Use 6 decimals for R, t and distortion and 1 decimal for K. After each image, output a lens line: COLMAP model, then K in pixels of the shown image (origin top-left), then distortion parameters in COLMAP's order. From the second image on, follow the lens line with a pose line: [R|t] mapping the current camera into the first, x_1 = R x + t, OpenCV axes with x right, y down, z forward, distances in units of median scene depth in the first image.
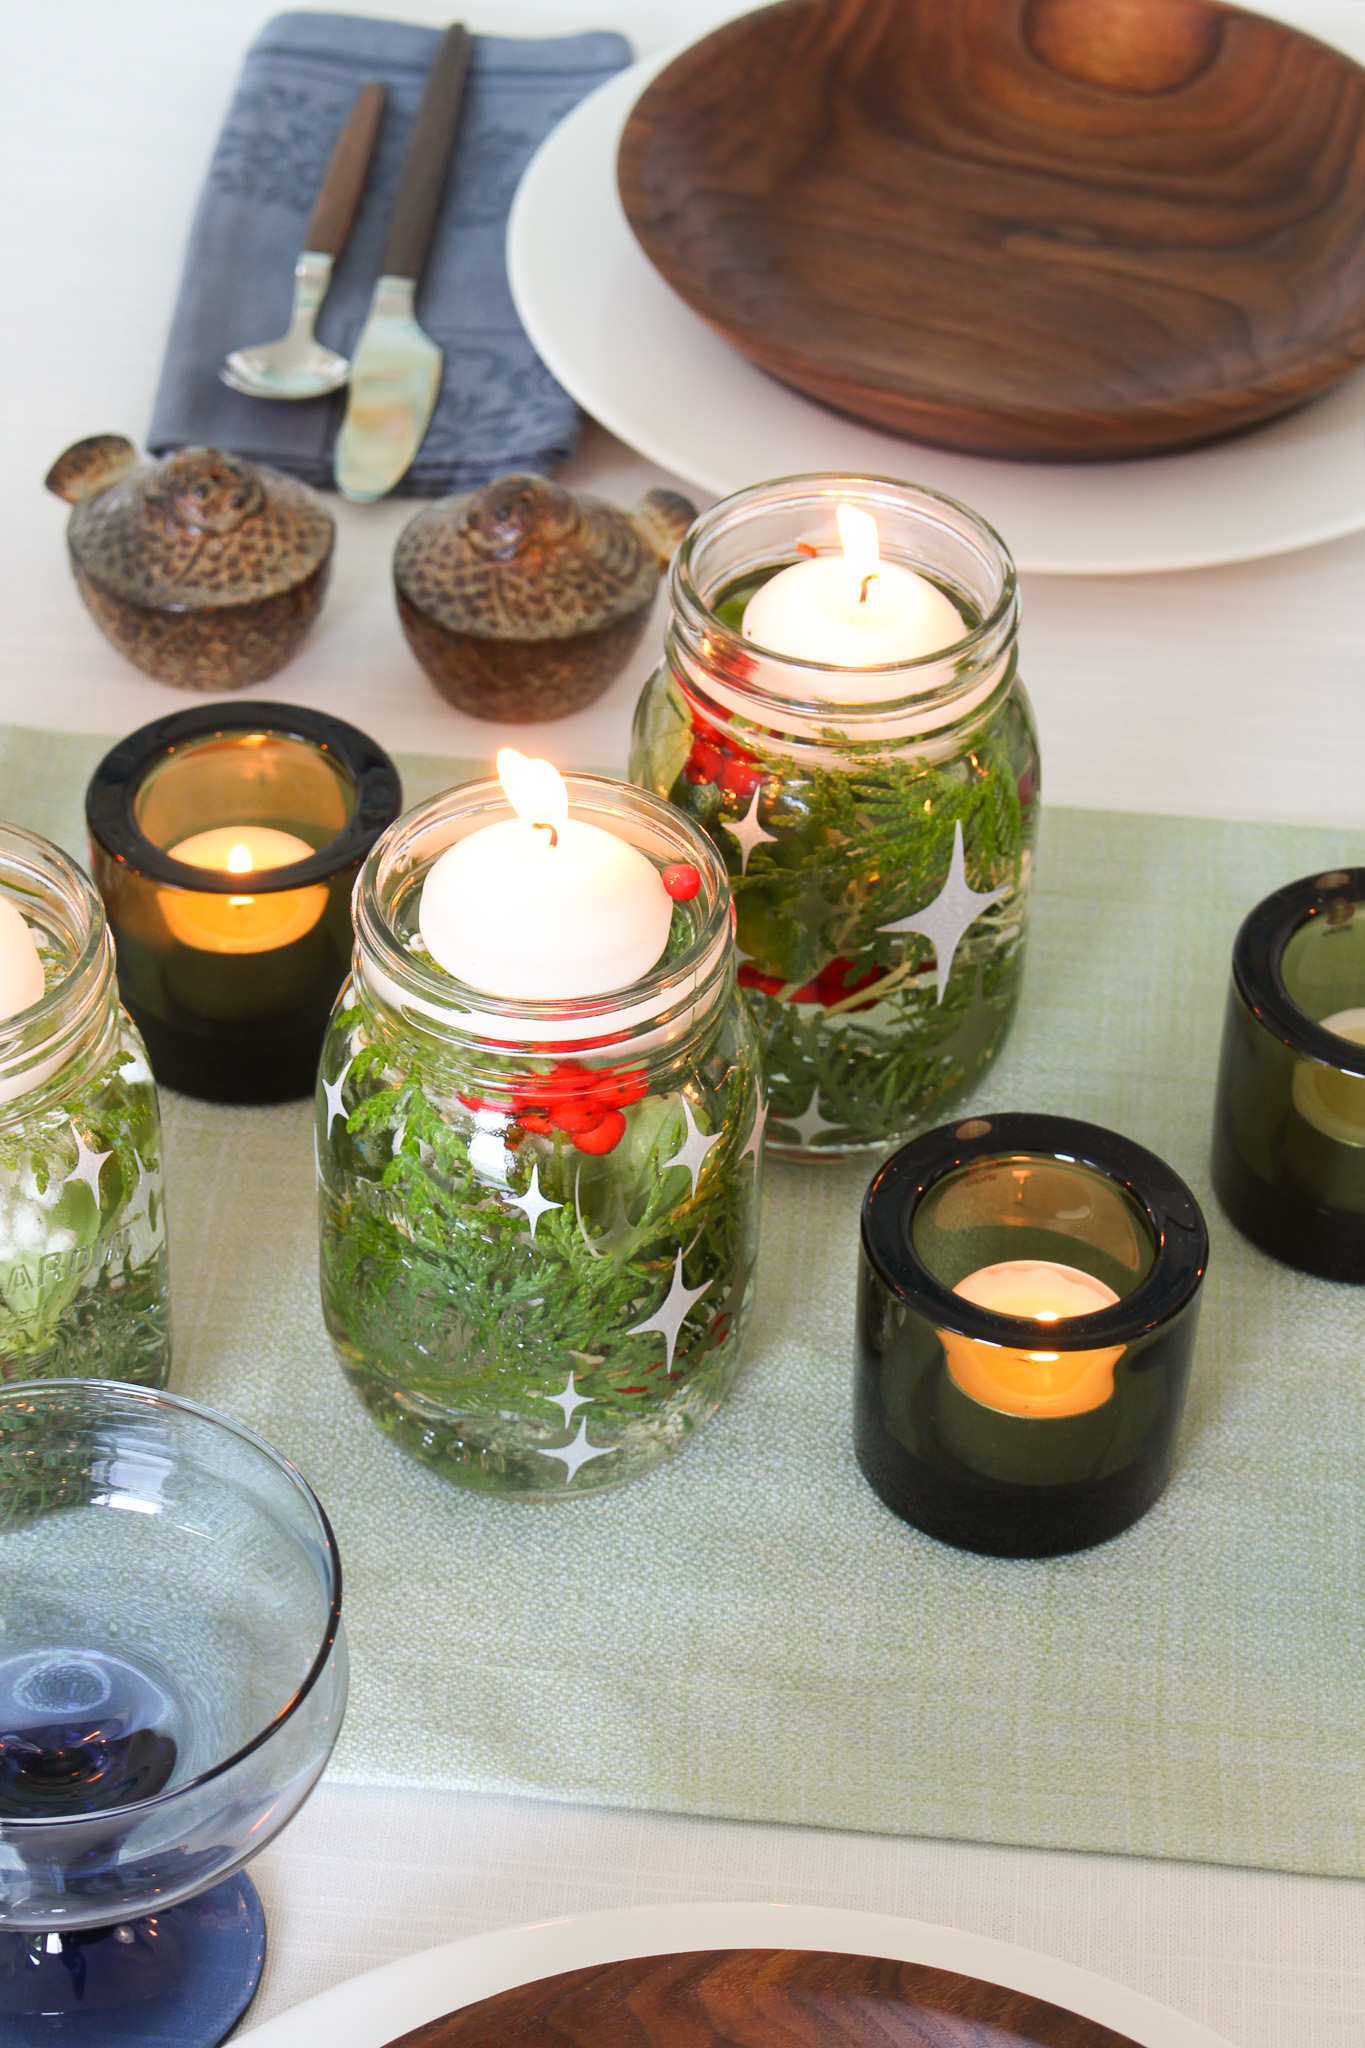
lens RADIAL K [[4902.3, 0, 685.0], [0, 4902.3, 1023.0], [0, 0, 1]] dist [0.041957, 0.000000]
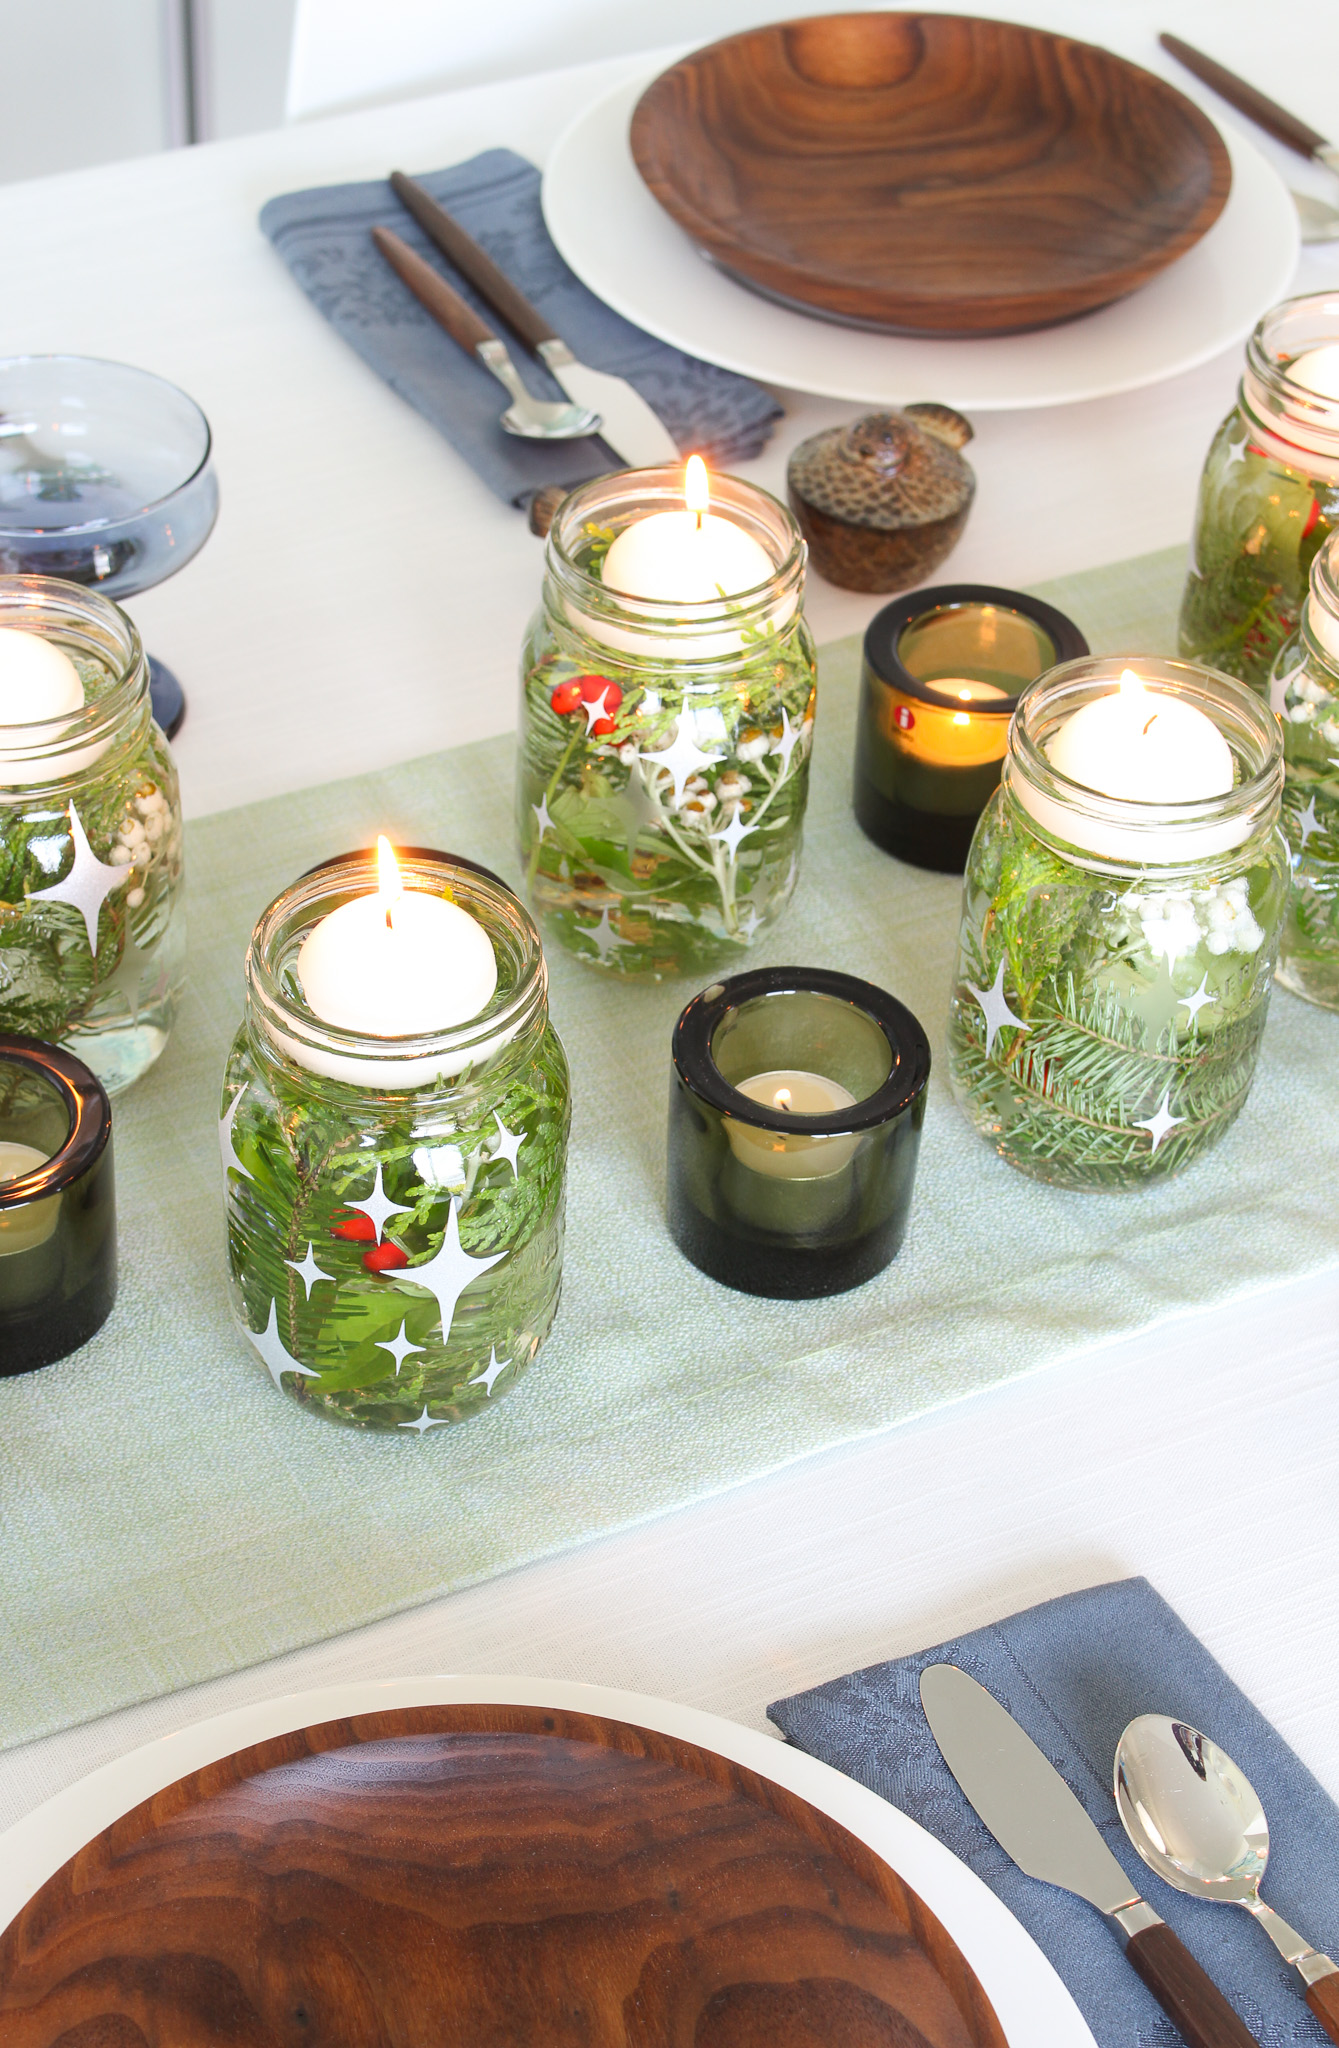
lens RADIAL K [[3907.7, 0, 670.5], [0, 3907.7, 1033.2], [0, 0, 1]] dist [-0.037205, 0.000000]
pose [[0.835099, -0.349147, 0.425095, -0.694693], [0.343753, 0.934518, 0.092252, -0.079192], [-0.429468, 0.069088, 0.900435, 0.053534]]
